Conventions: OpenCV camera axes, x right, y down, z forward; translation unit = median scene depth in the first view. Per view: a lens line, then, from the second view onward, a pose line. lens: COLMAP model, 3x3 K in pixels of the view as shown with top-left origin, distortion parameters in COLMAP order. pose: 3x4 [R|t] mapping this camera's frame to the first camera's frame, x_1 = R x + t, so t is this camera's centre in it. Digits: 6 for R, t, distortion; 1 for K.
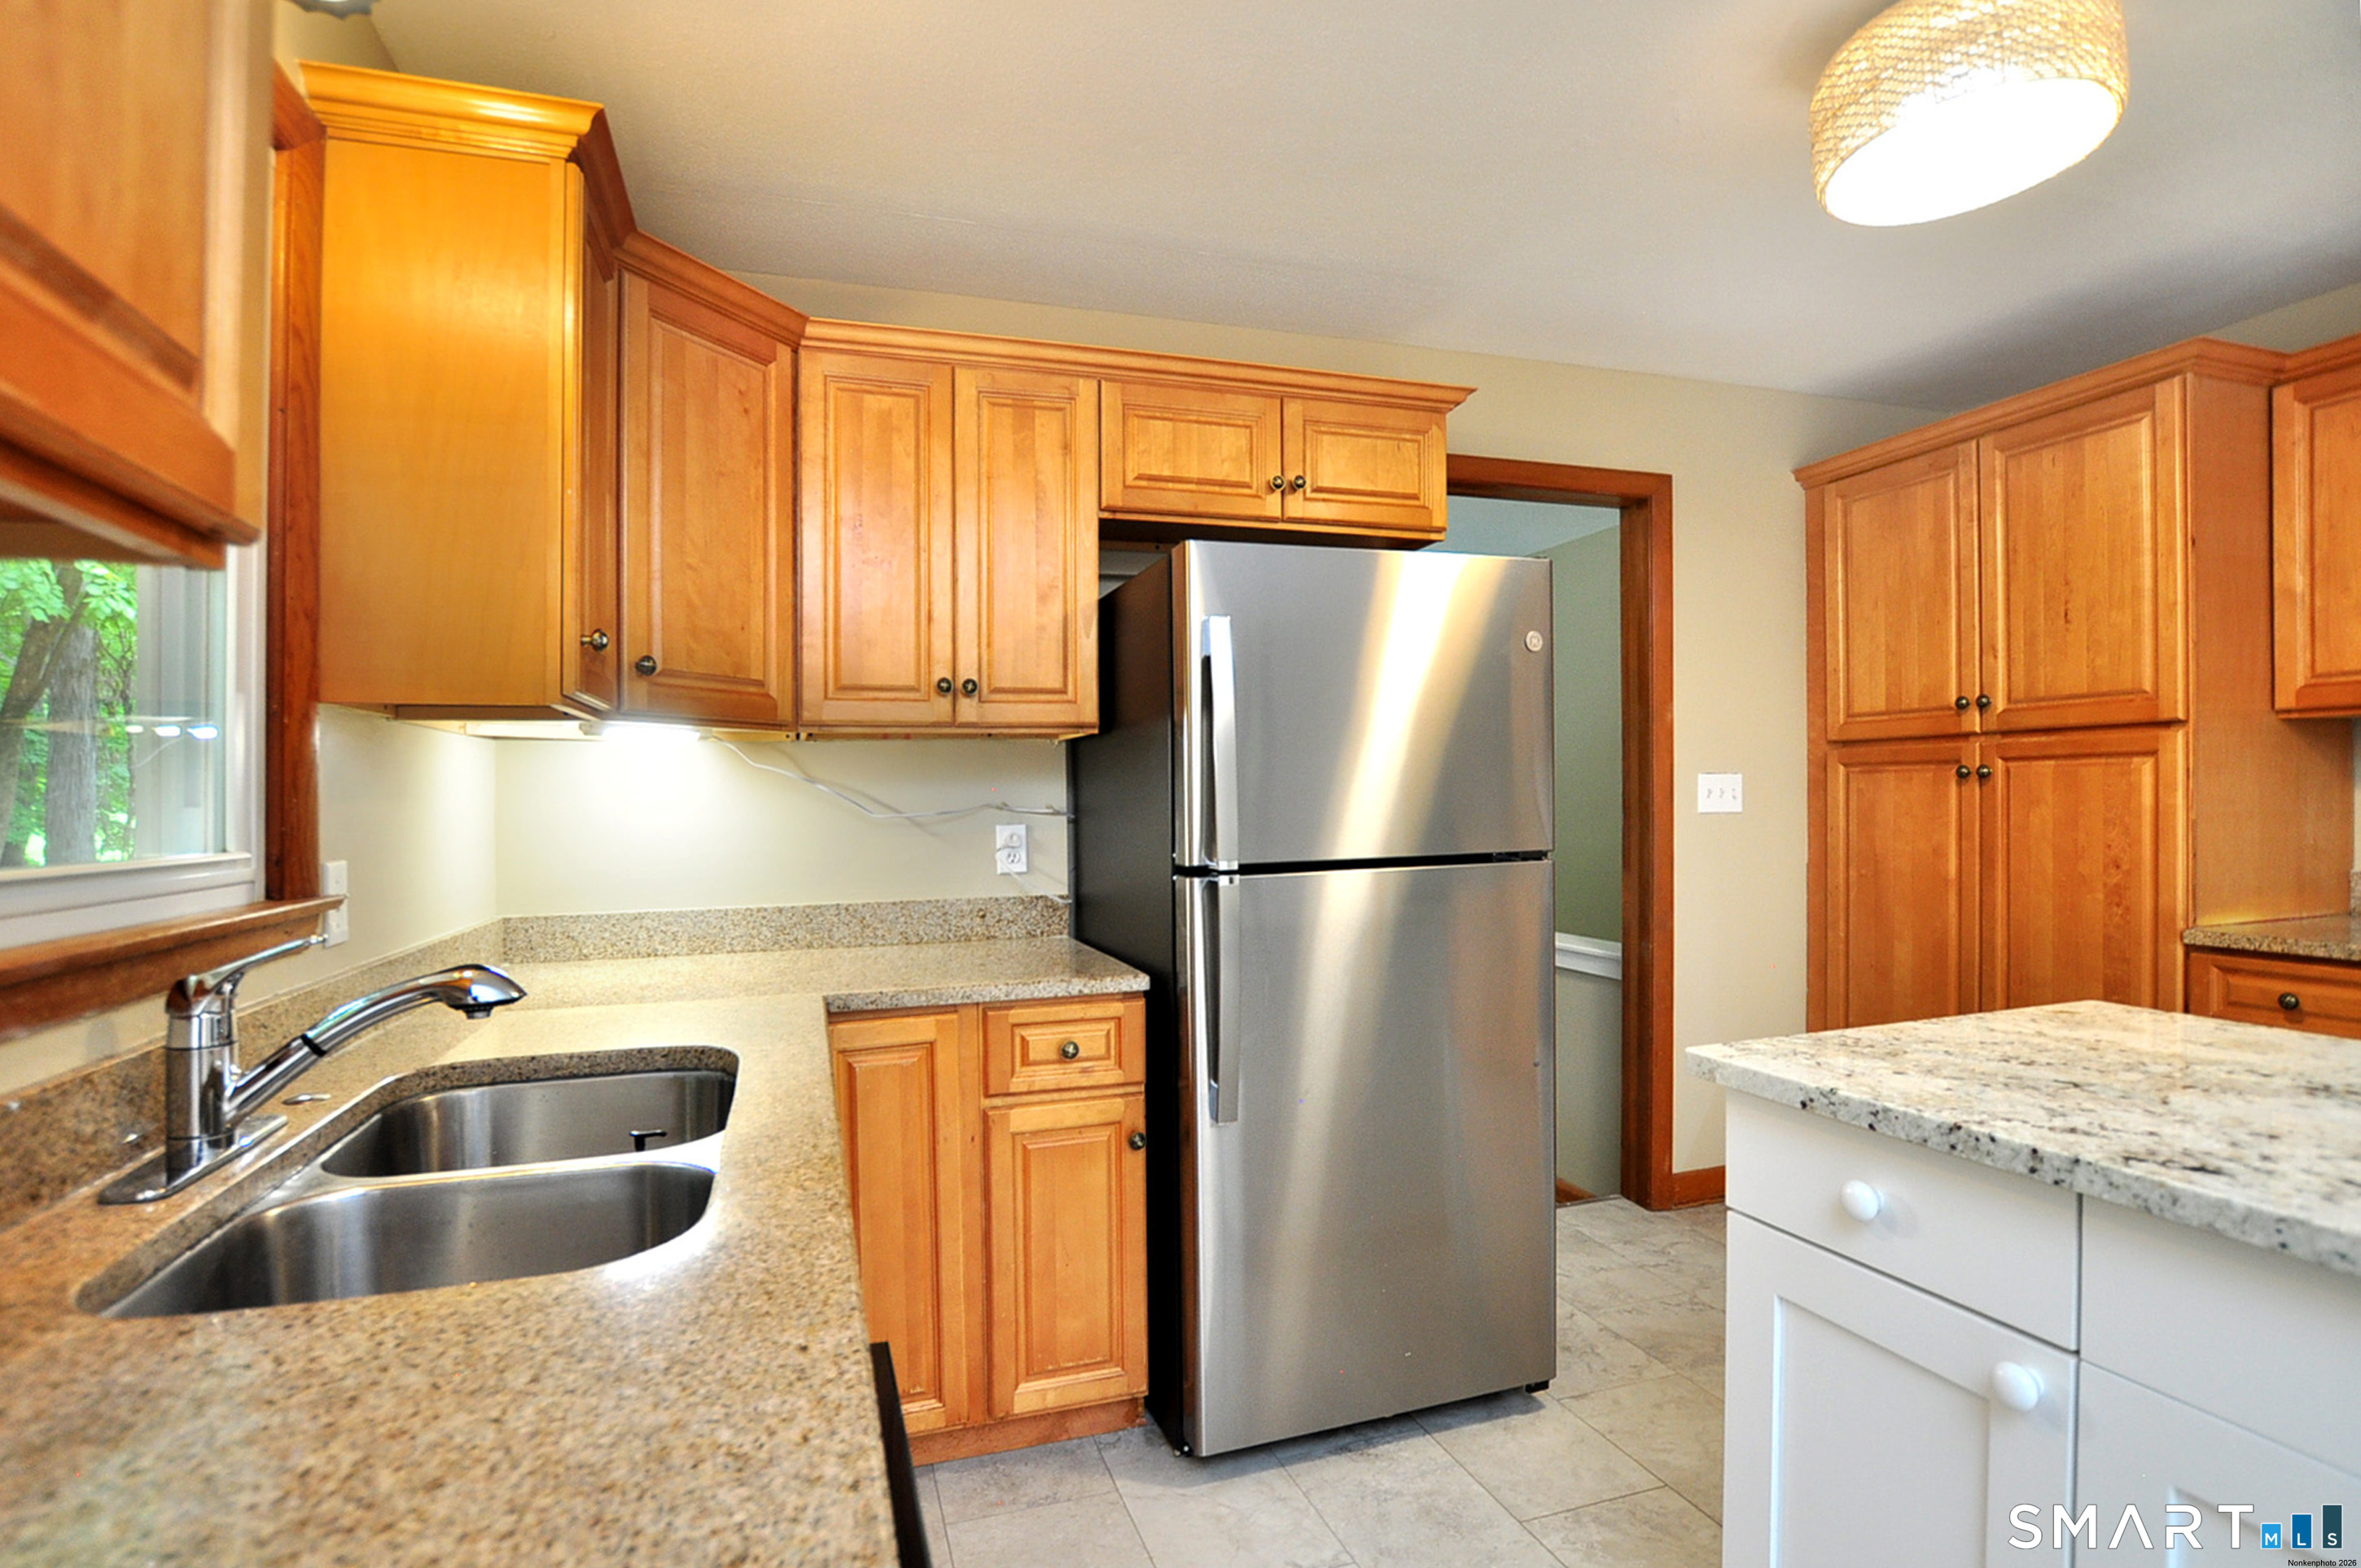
lens RADIAL K [[1097.9, 0, 1111.0], [0, 1097.9, 828.4], [0, 0, 1]] dist [-0.034120, 0.001351]
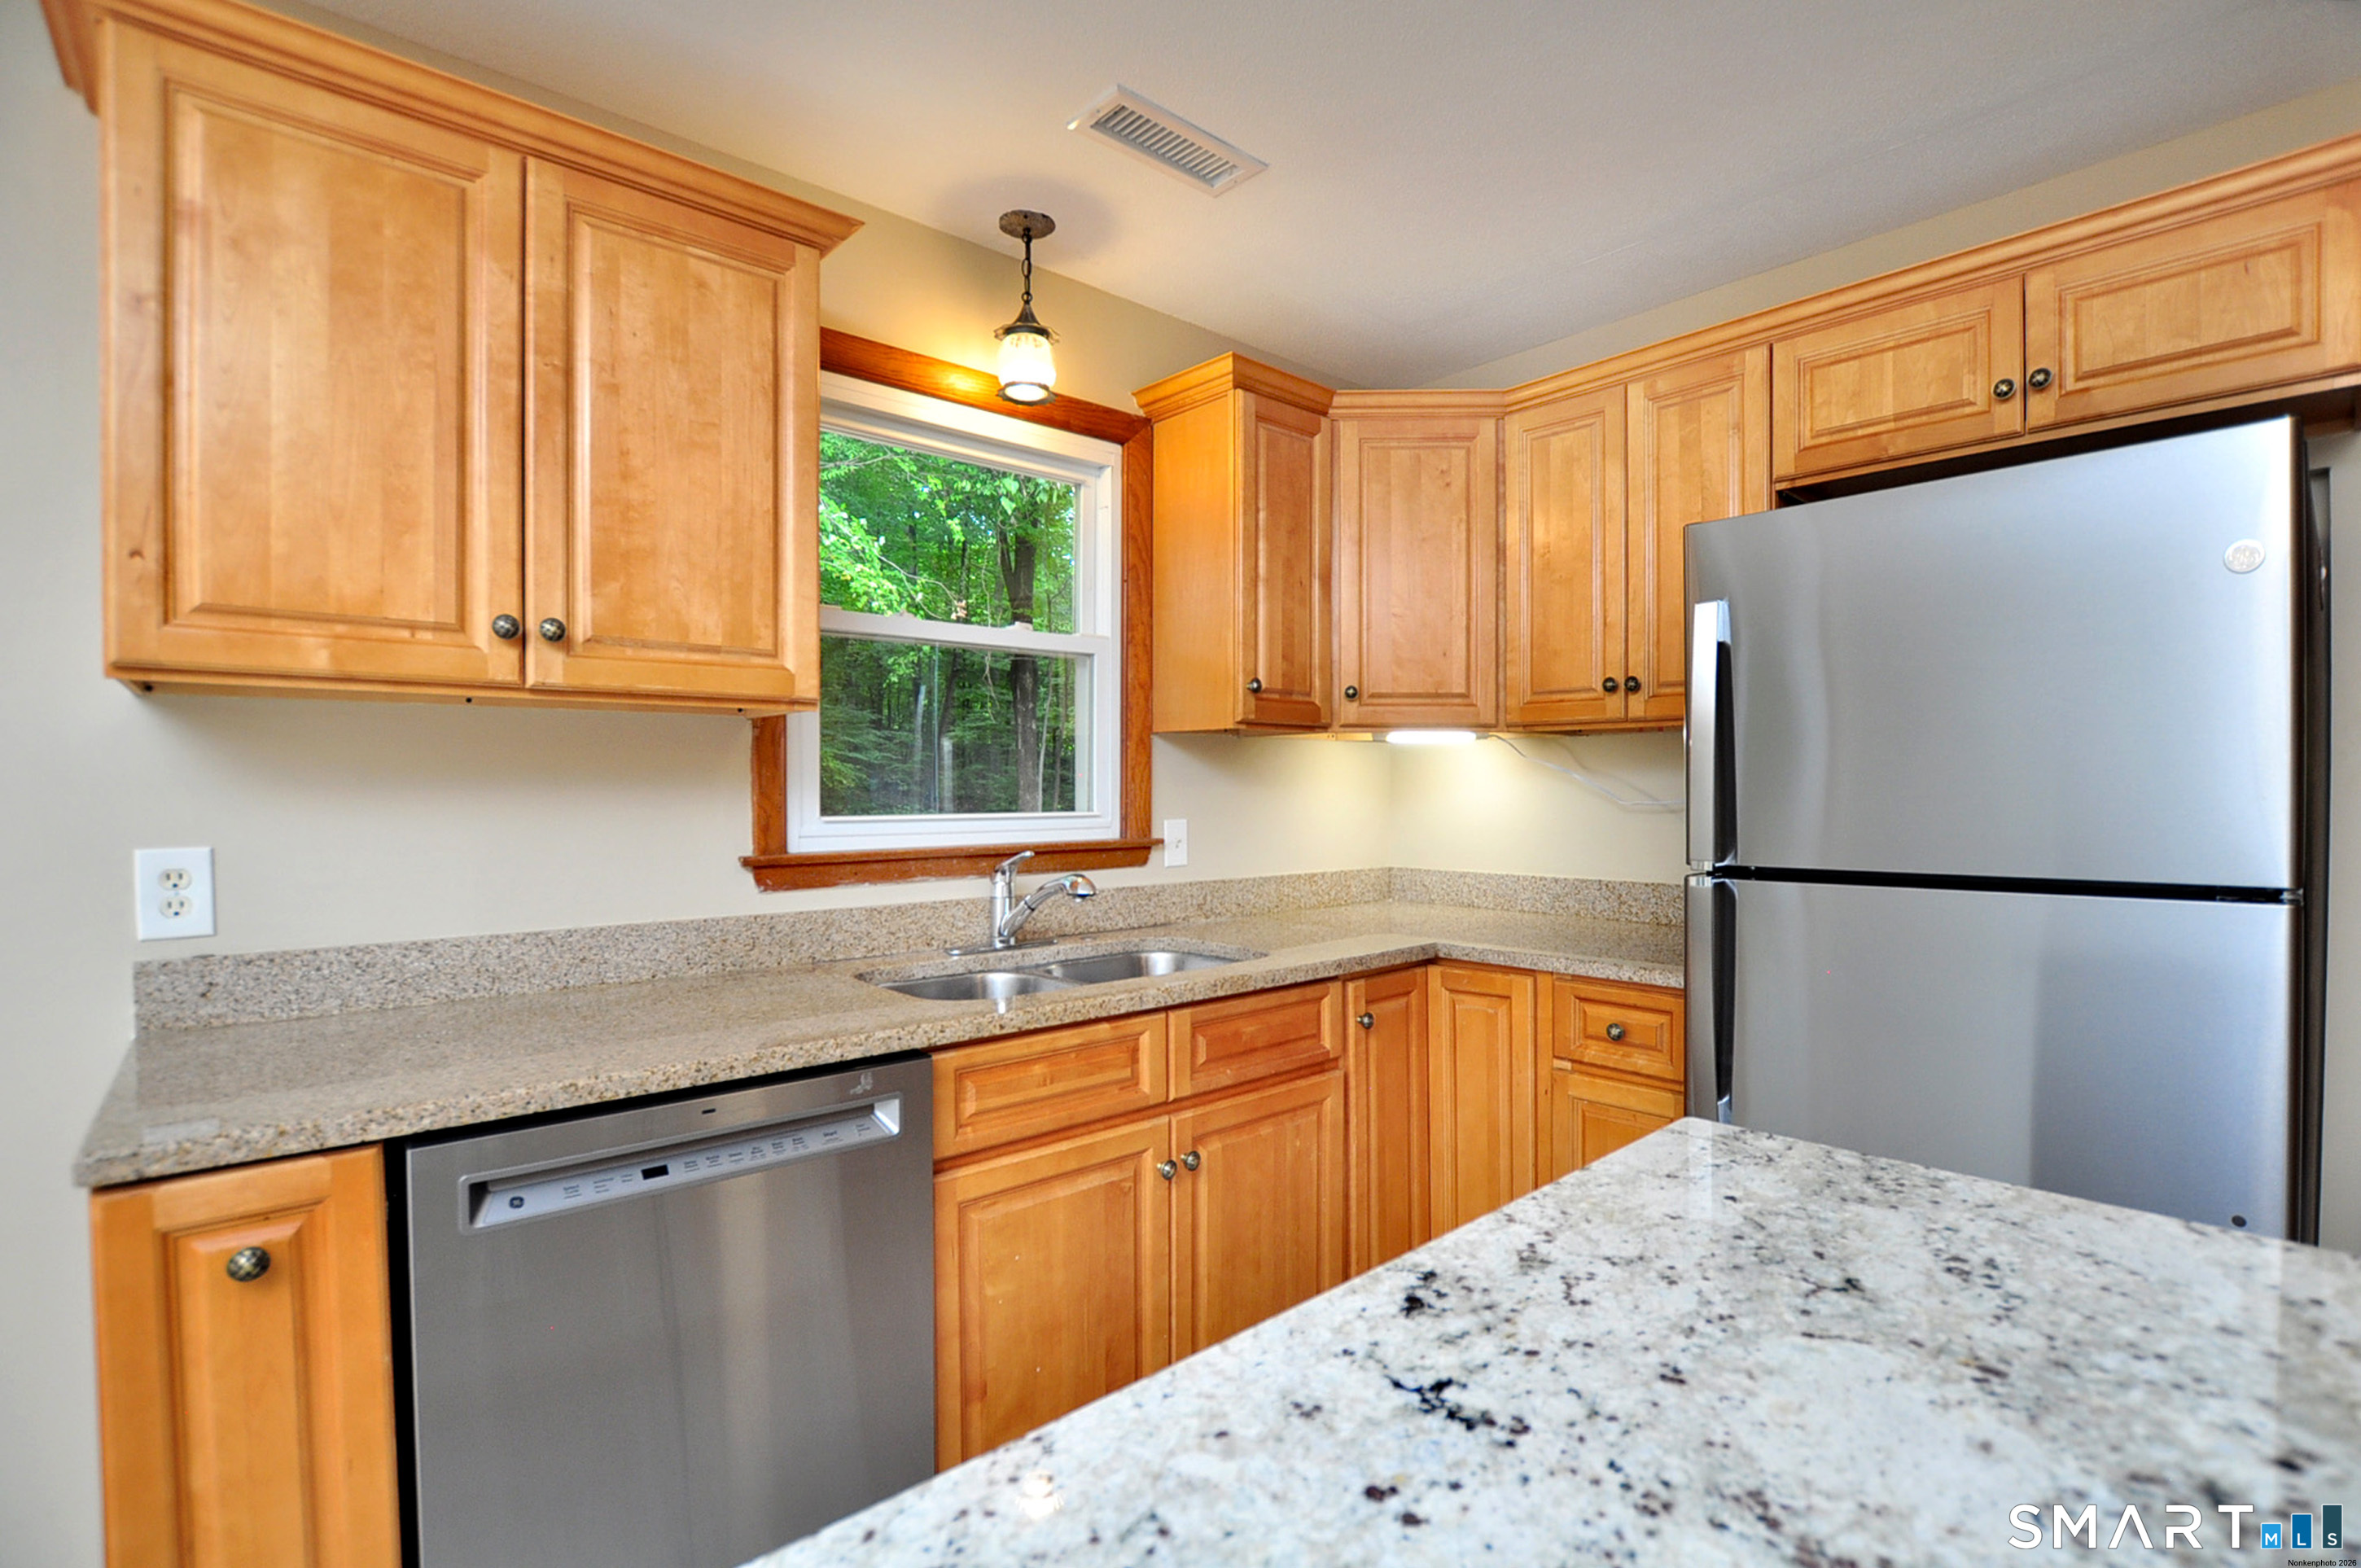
lens RADIAL K [[1097.9, 0, 1232.8], [0, 1097.9, 803.1], [0, 0, 1]] dist [-0.034120, 0.001351]
pose [[0.438344, 0.031722, -0.898247, 0.631905], [-0.026222, 0.999403, 0.022497, -0.026523], [0.898425, 0.013692, 0.438914, 0.187929]]
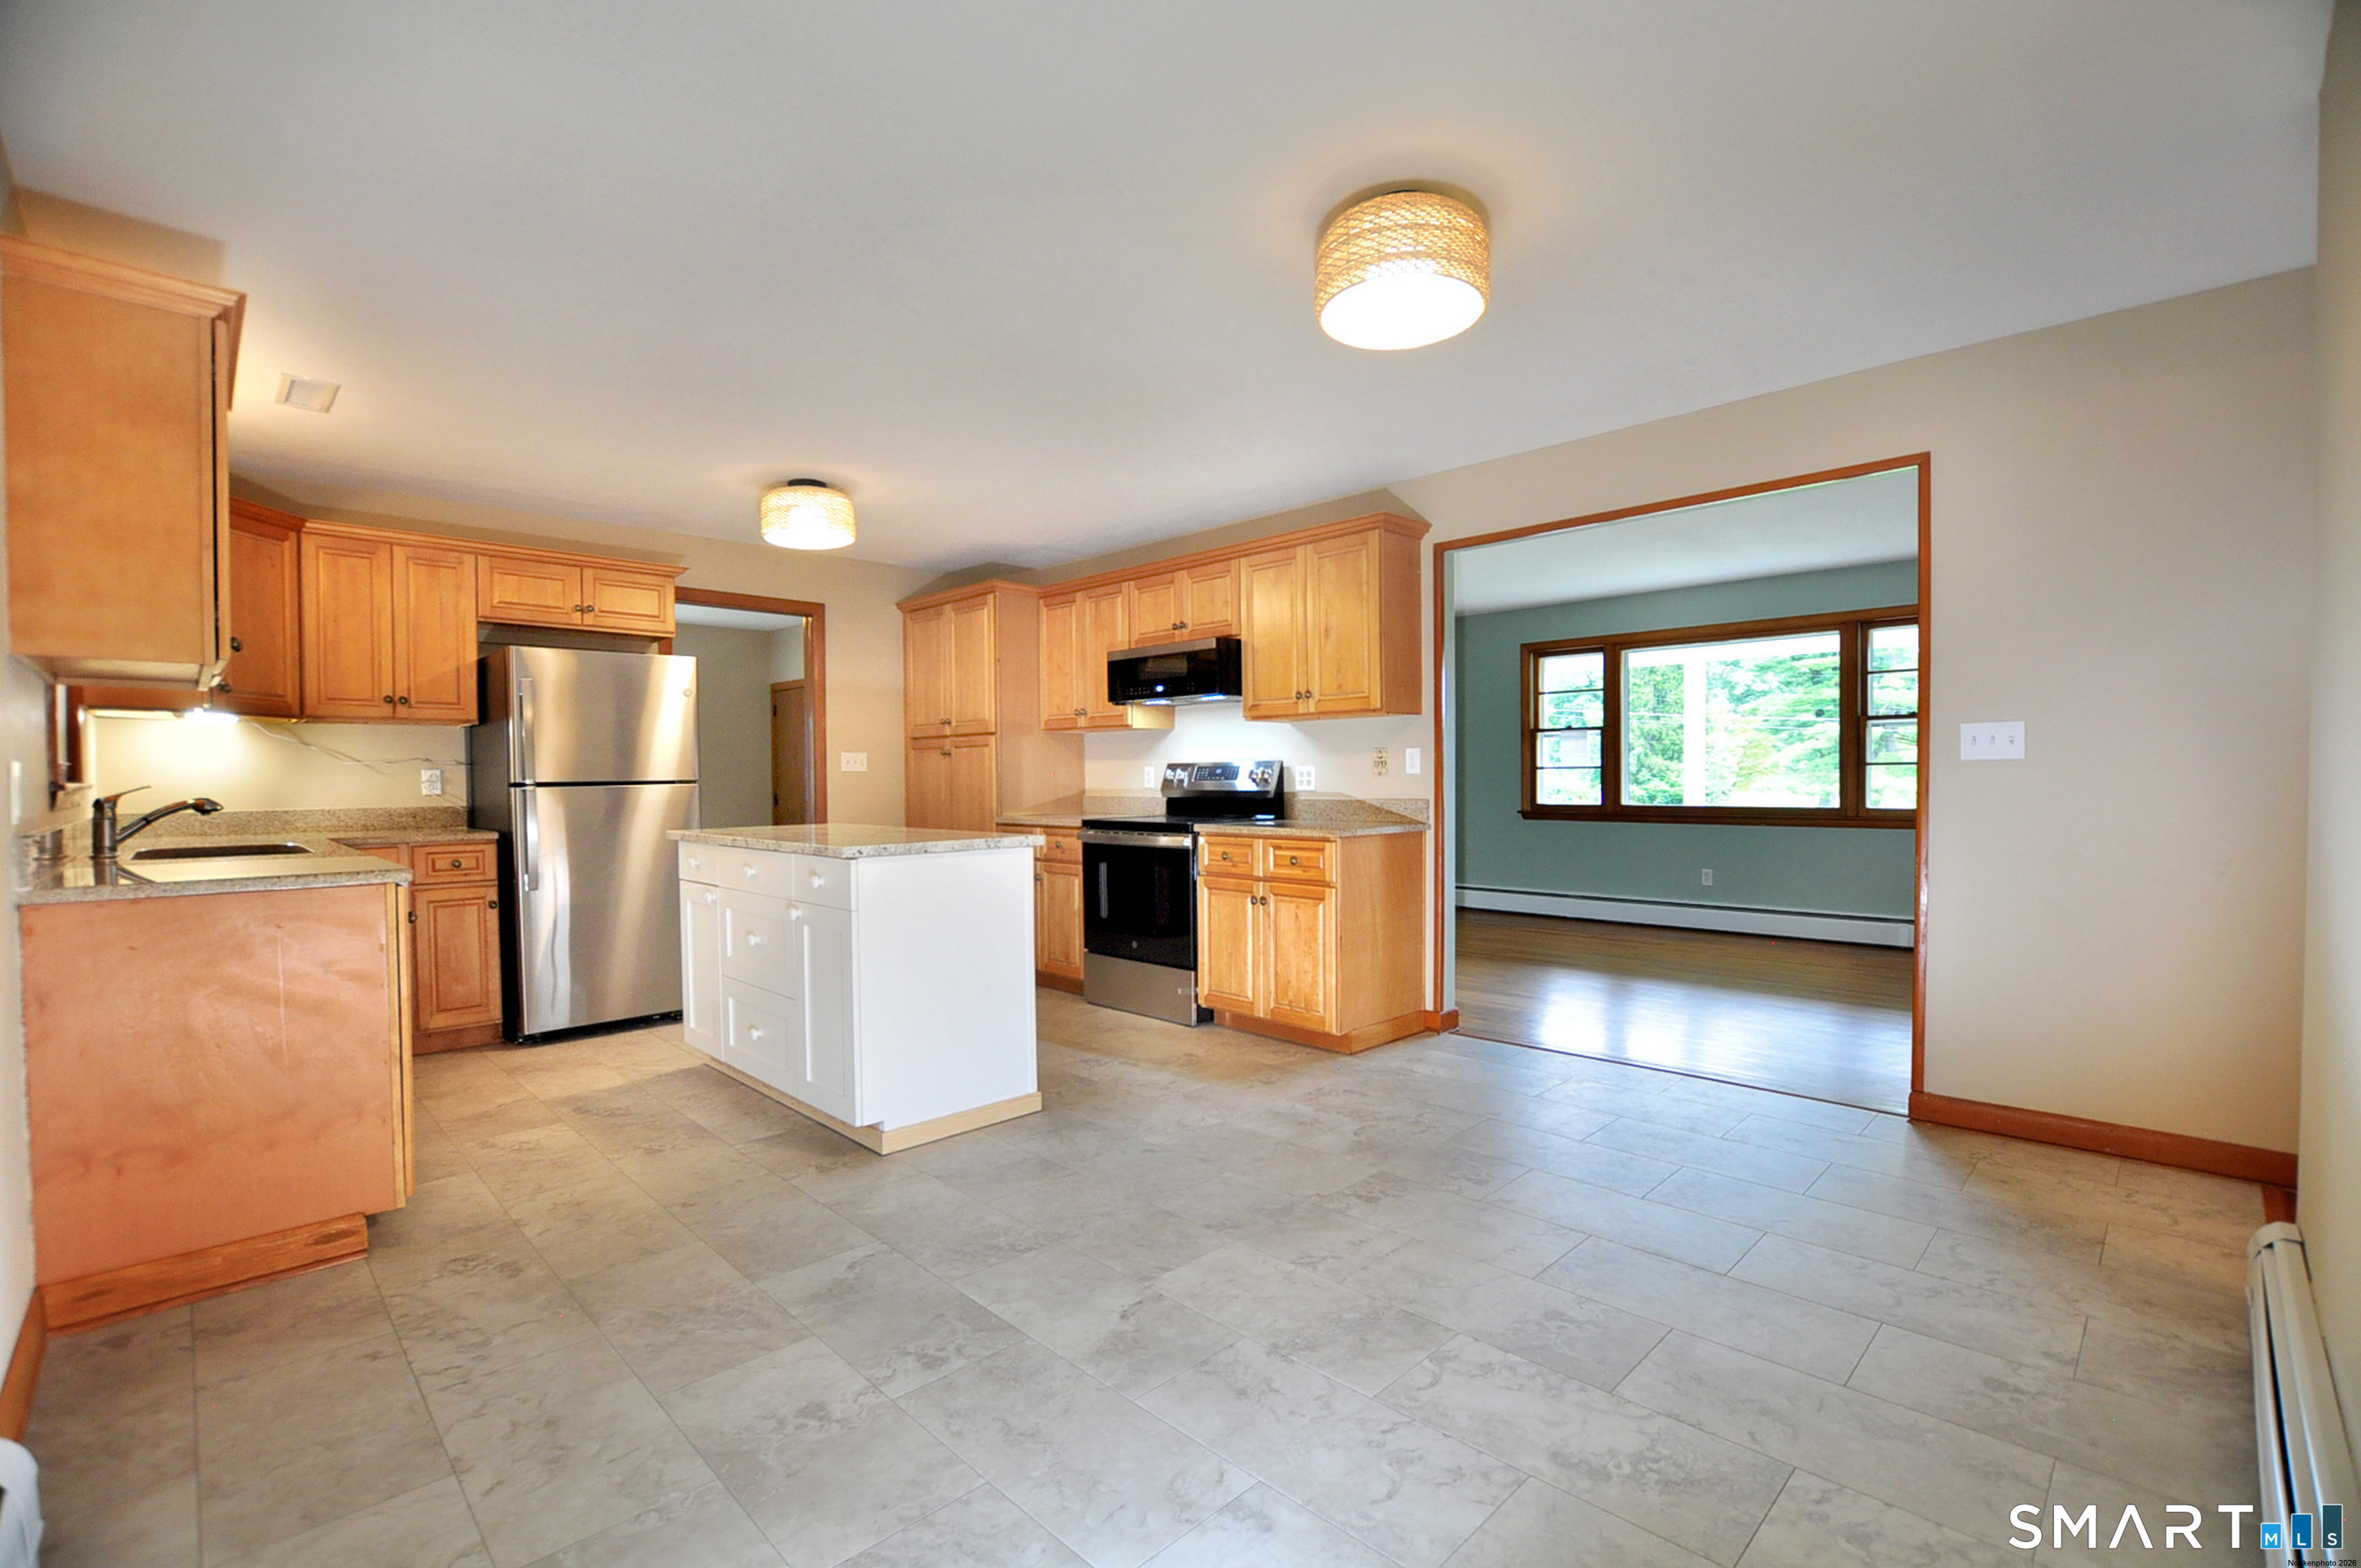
lens RADIAL K [[1043.5, 0, 1175.6], [0, 1043.5, 835.5], [0, 0, 1]] dist [-0.032264, 0.003255]
pose [[0.880421, -0.014651, 0.473966, 0.228650], [0.002724, 0.999662, 0.025841, 0.078090], [-0.474184, -0.021460, 0.880164, -1.368230]]
